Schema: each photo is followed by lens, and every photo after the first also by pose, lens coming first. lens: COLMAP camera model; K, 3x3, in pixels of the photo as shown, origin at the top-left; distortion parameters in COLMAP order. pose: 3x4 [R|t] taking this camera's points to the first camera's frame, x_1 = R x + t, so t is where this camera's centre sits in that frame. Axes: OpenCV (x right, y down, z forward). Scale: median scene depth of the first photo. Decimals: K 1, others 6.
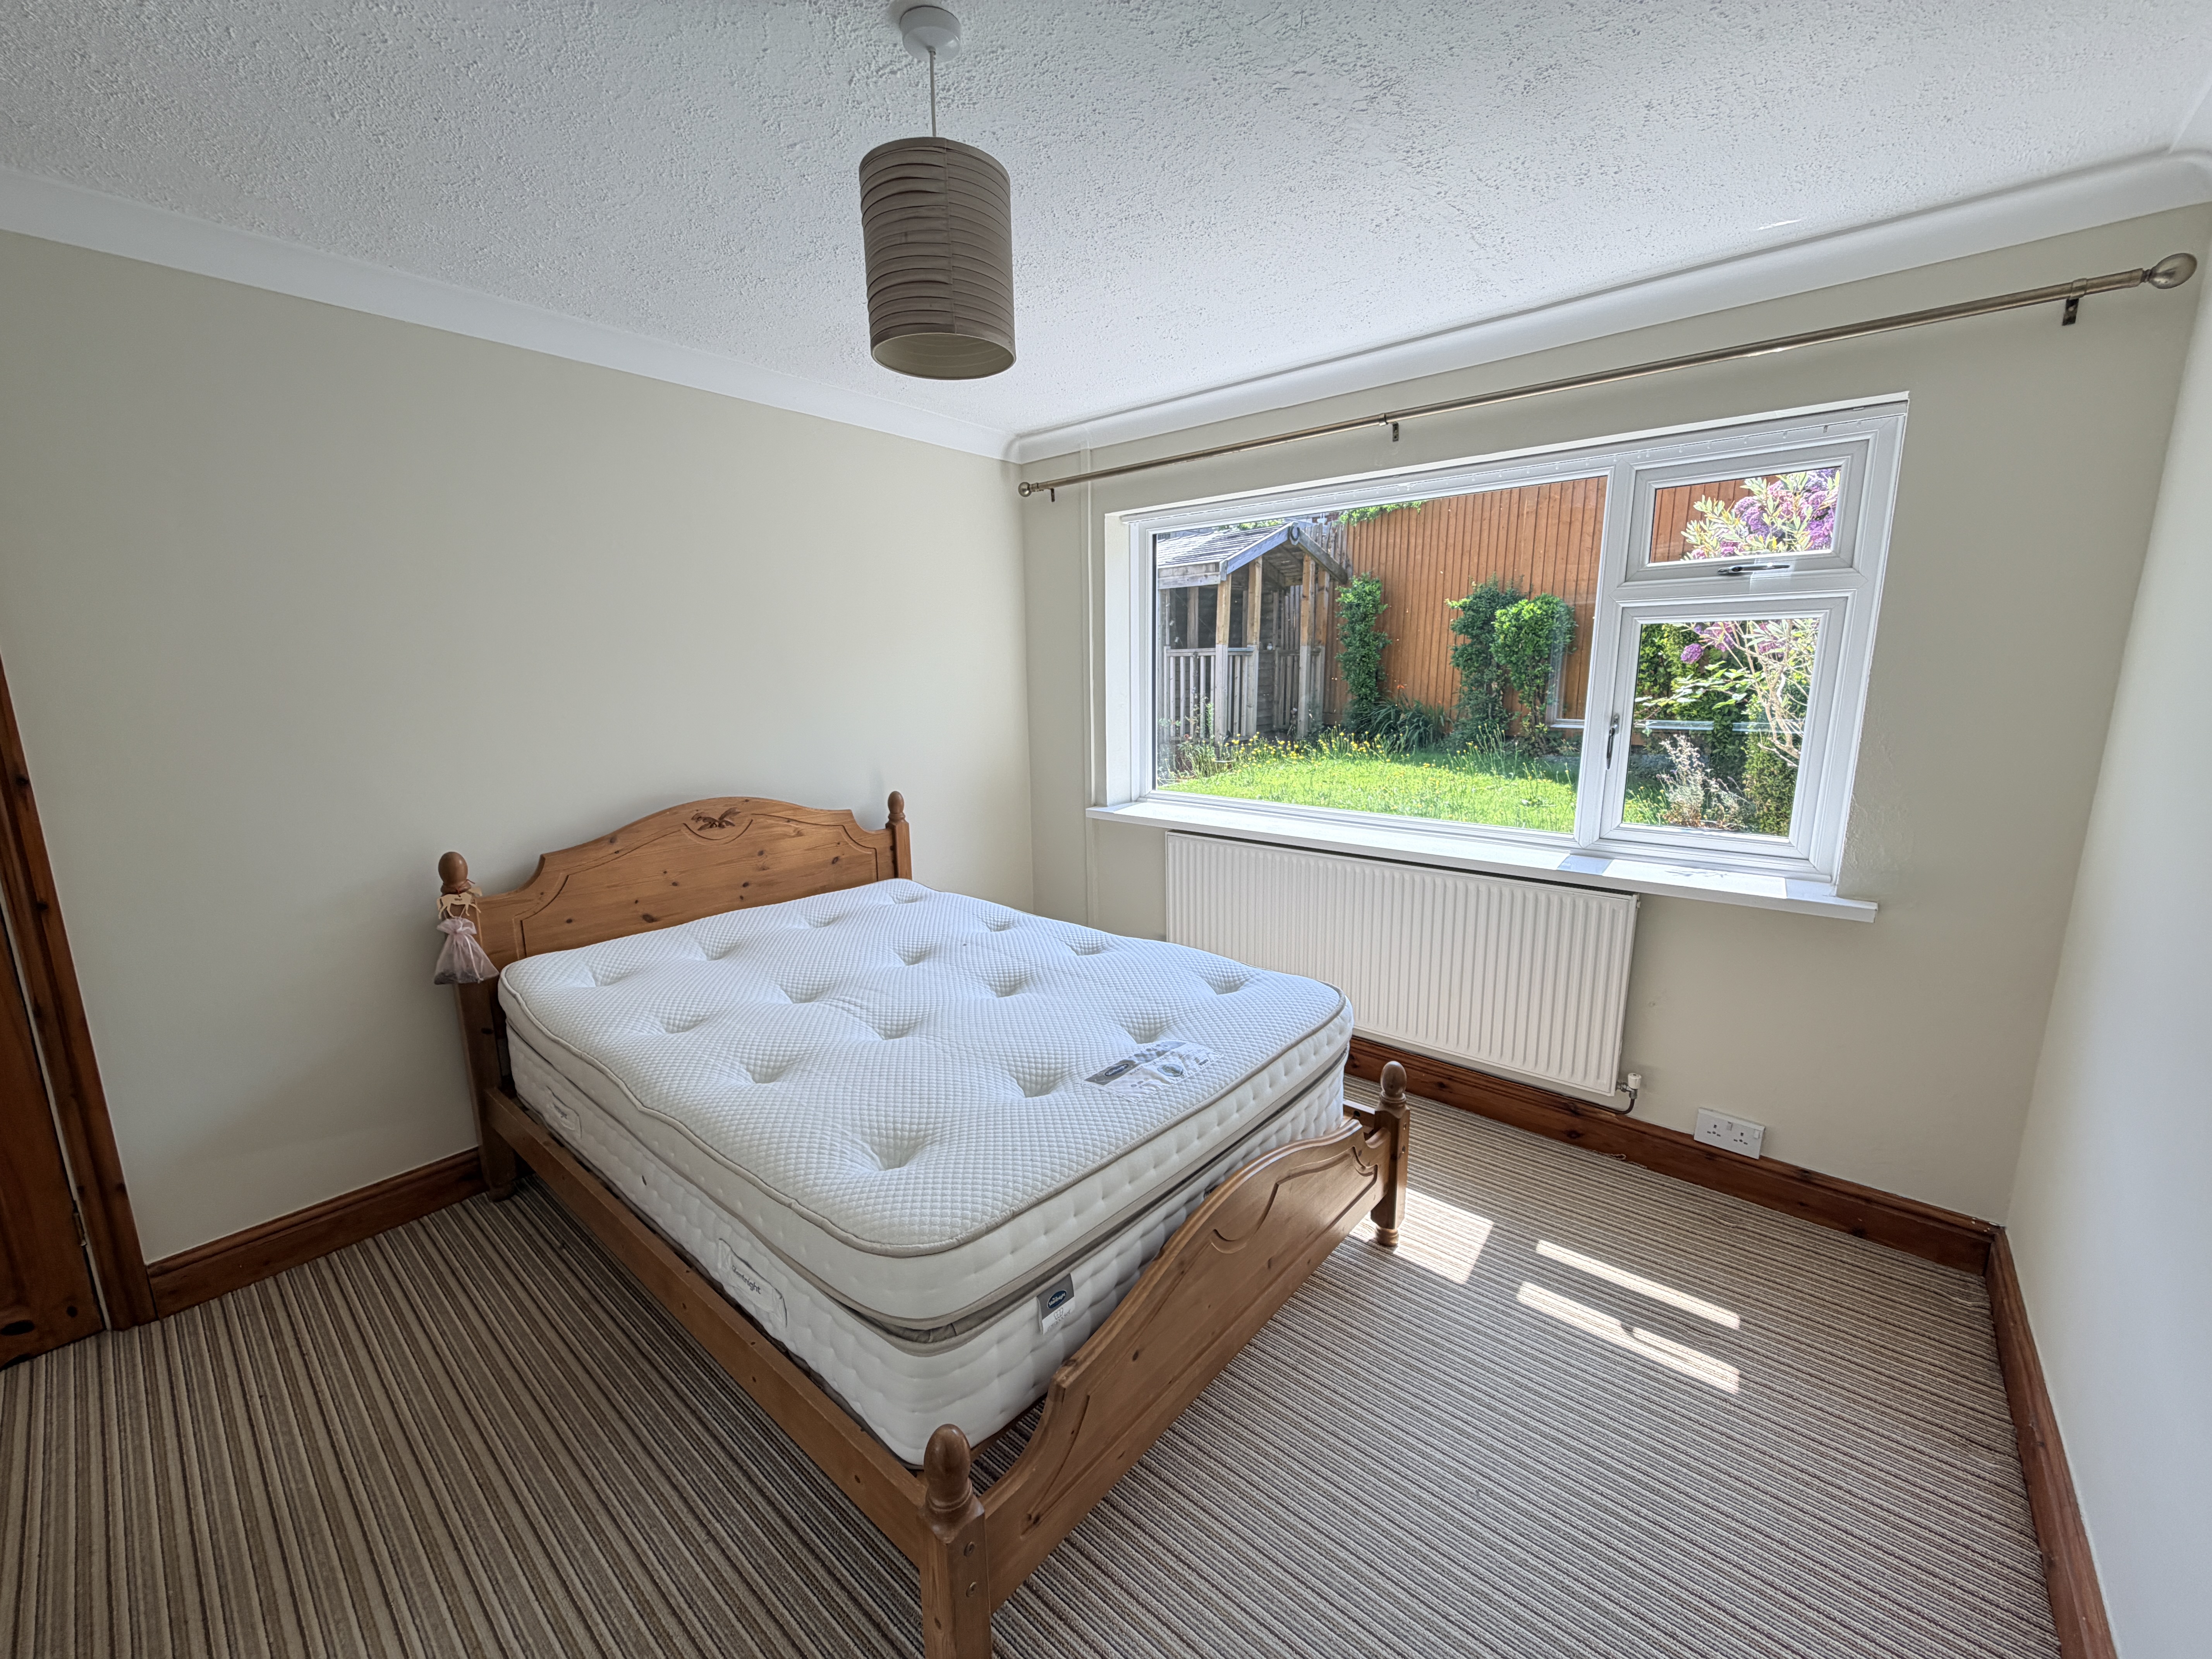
lens RADIAL K [[884.6, 0, 1093.6], [0, 884.6, 838.3], [0, 0, 1]] dist [0.002859, 0.000213]
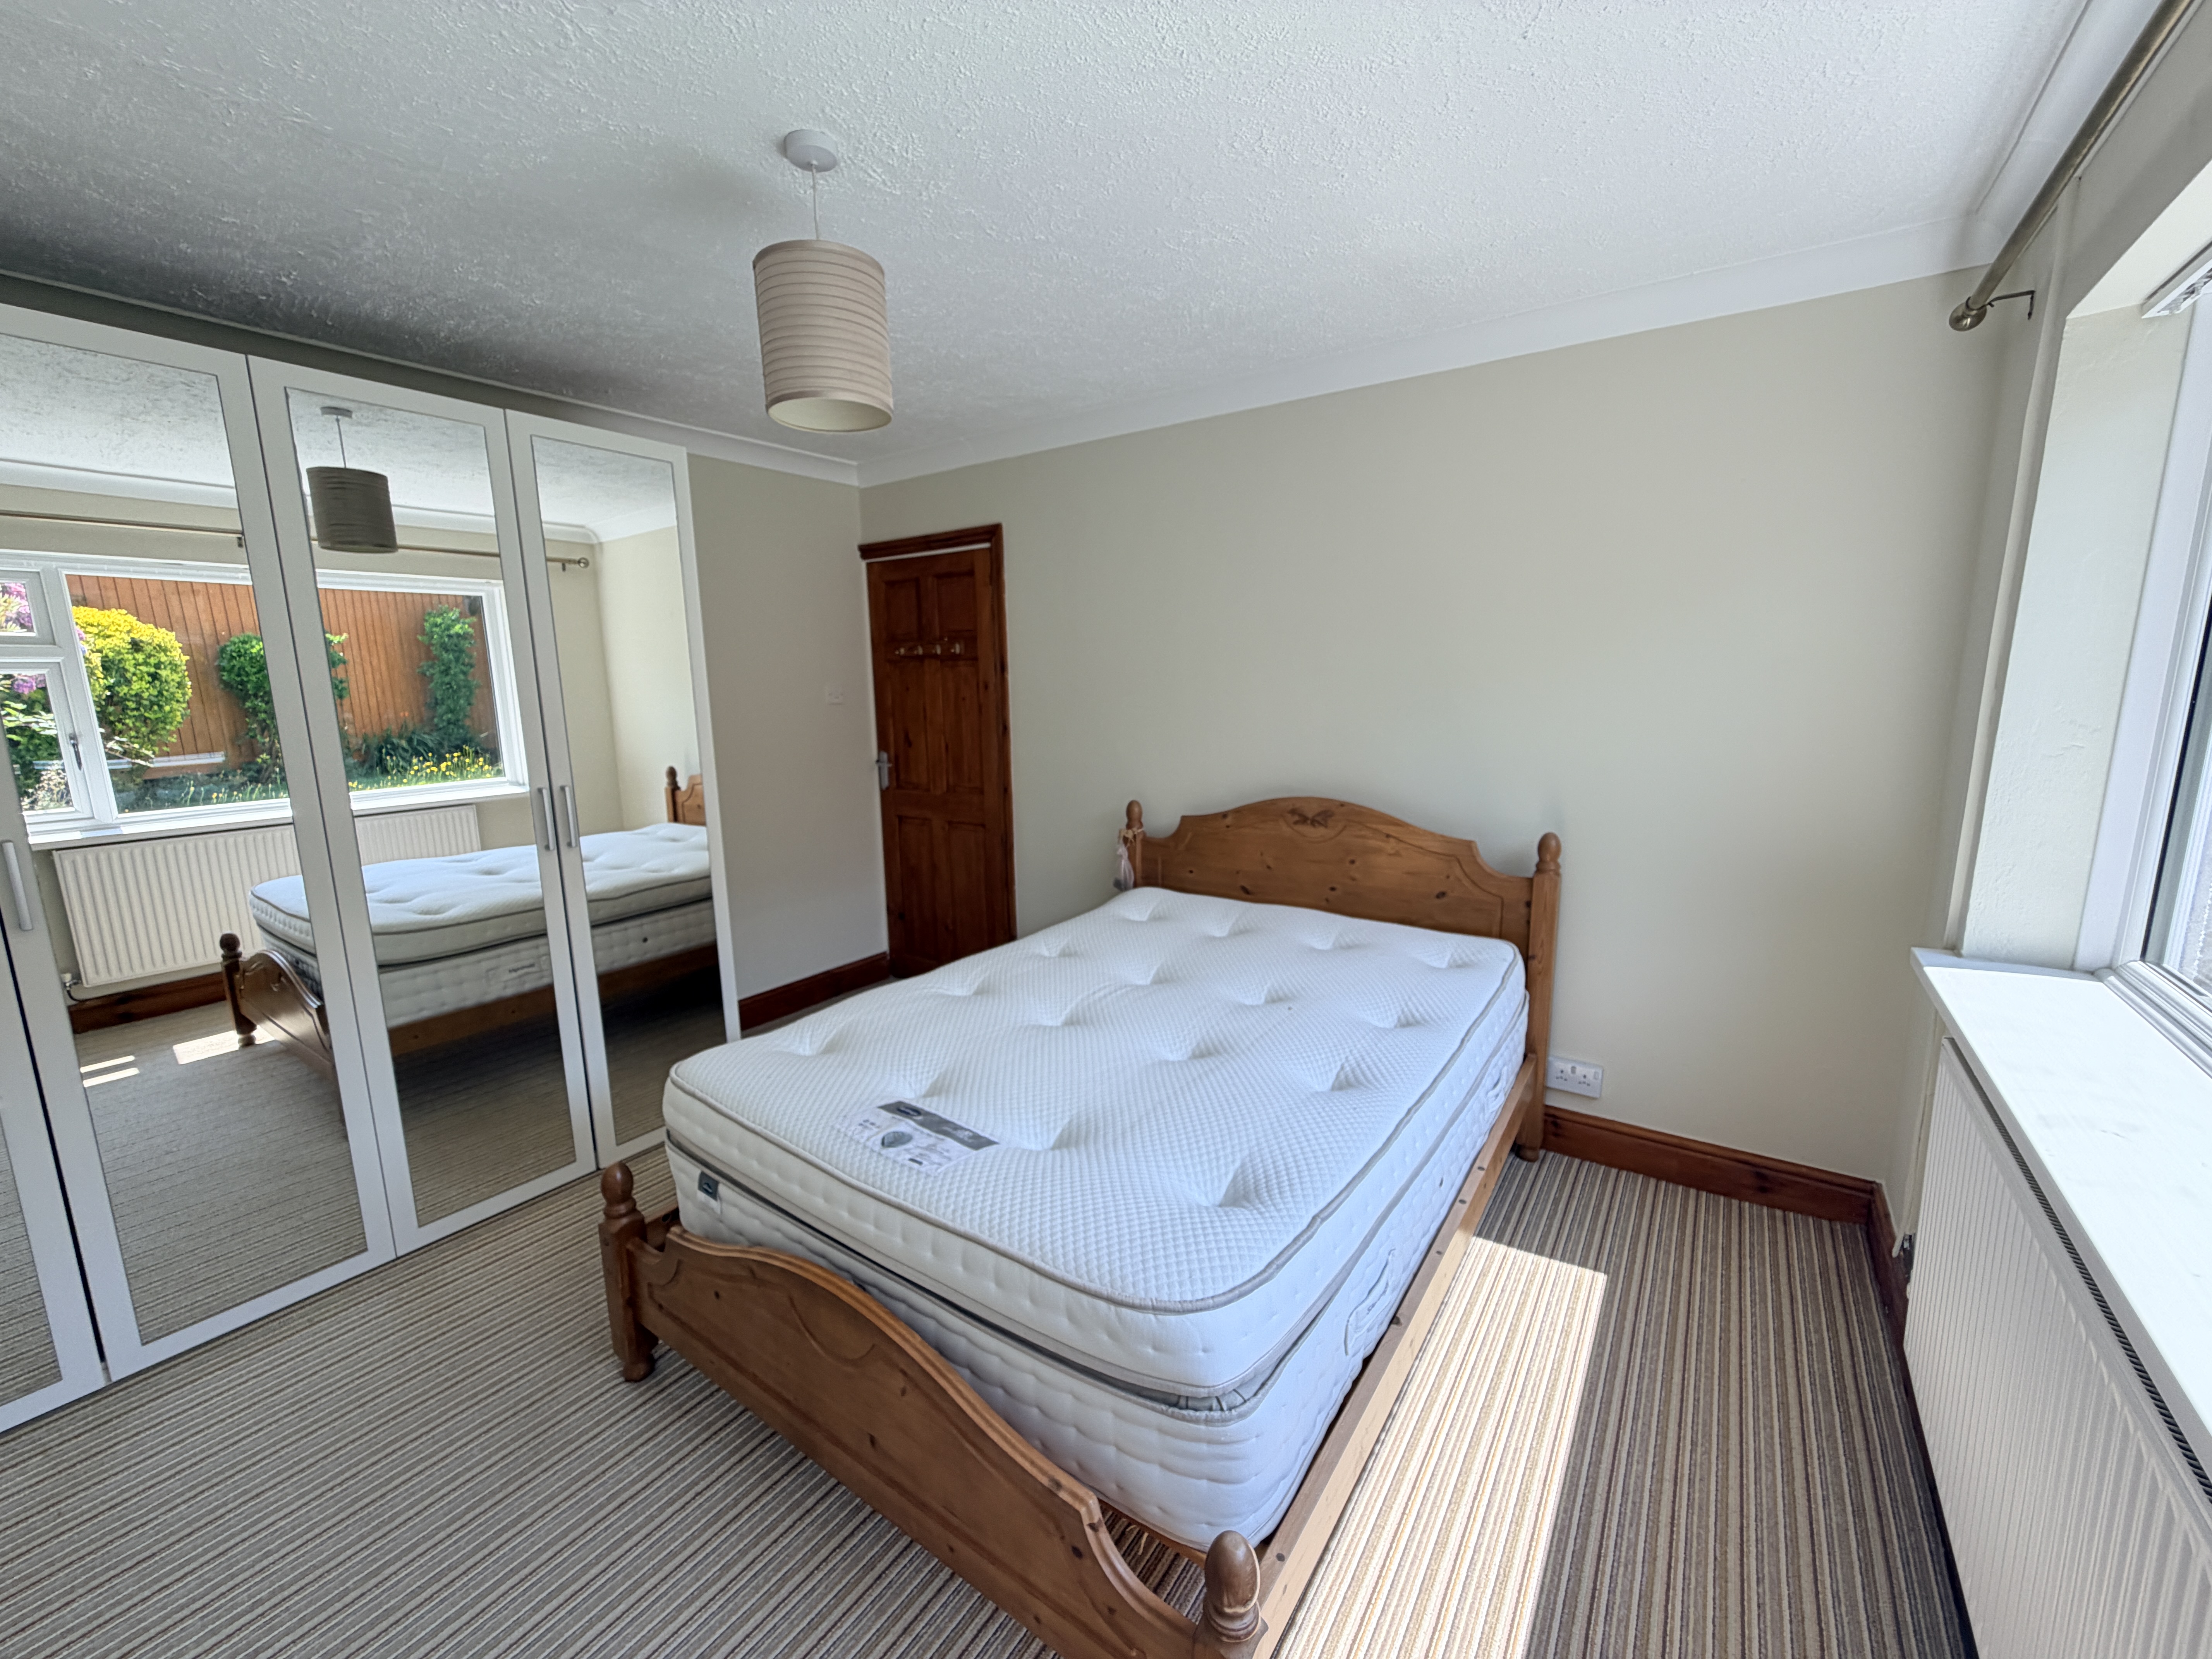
lens RADIAL K [[884.6, 0, 1096.7], [0, 884.6, 814.2], [0, 0, 1]] dist [0.002859, 0.000213]
pose [[0.097112, 0.163708, -0.981717, 0.567969], [-0.169327, 0.974717, 0.145791, -0.135148], [0.980764, 0.152073, 0.122377, 0.635800]]
